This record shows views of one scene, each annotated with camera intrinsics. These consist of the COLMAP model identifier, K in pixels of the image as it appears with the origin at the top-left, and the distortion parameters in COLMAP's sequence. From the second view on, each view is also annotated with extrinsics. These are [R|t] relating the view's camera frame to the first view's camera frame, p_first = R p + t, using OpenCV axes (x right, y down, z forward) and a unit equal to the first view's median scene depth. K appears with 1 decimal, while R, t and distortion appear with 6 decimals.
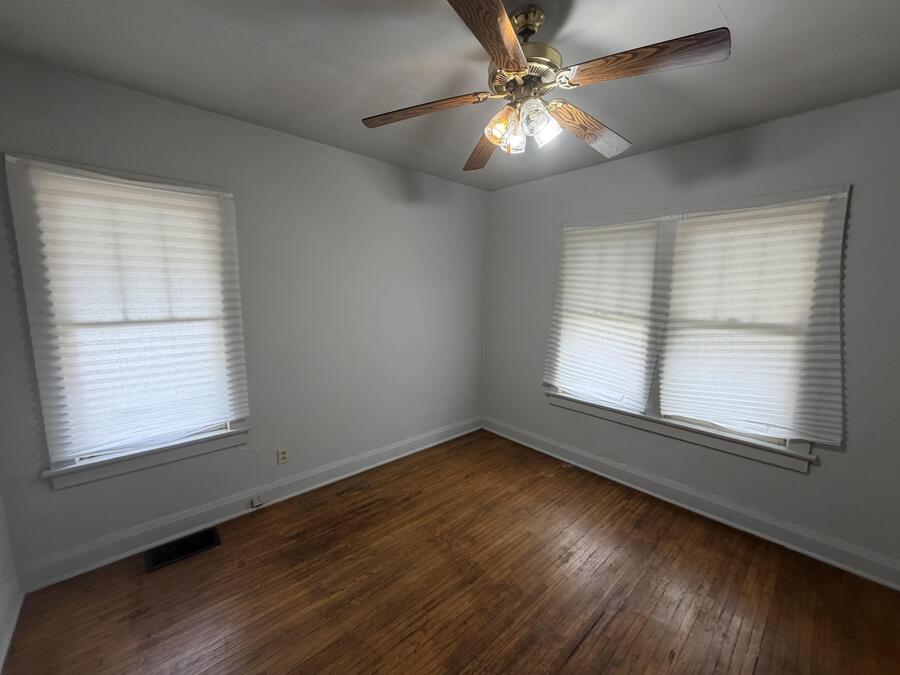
lens RADIAL K [[357.1, 0, 447.0], [0, 357.1, 339.8], [0, 0, 1]] dist [-0.000936, -0.000220]
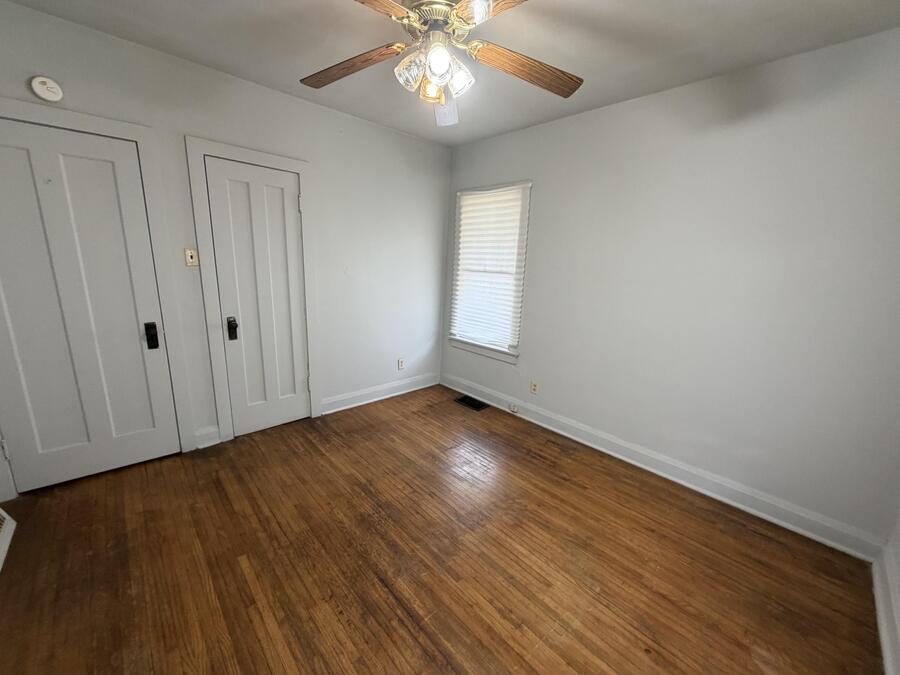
lens RADIAL K [[357.1, 0, 447.0], [0, 357.1, 339.8], [0, 0, 1]] dist [-0.000936, -0.000220]
pose [[0.019385, 0.216003, -0.976200, 0.793226], [-0.174315, 0.962160, 0.209435, -0.053318], [0.984499, 0.166106, 0.056304, 0.641149]]
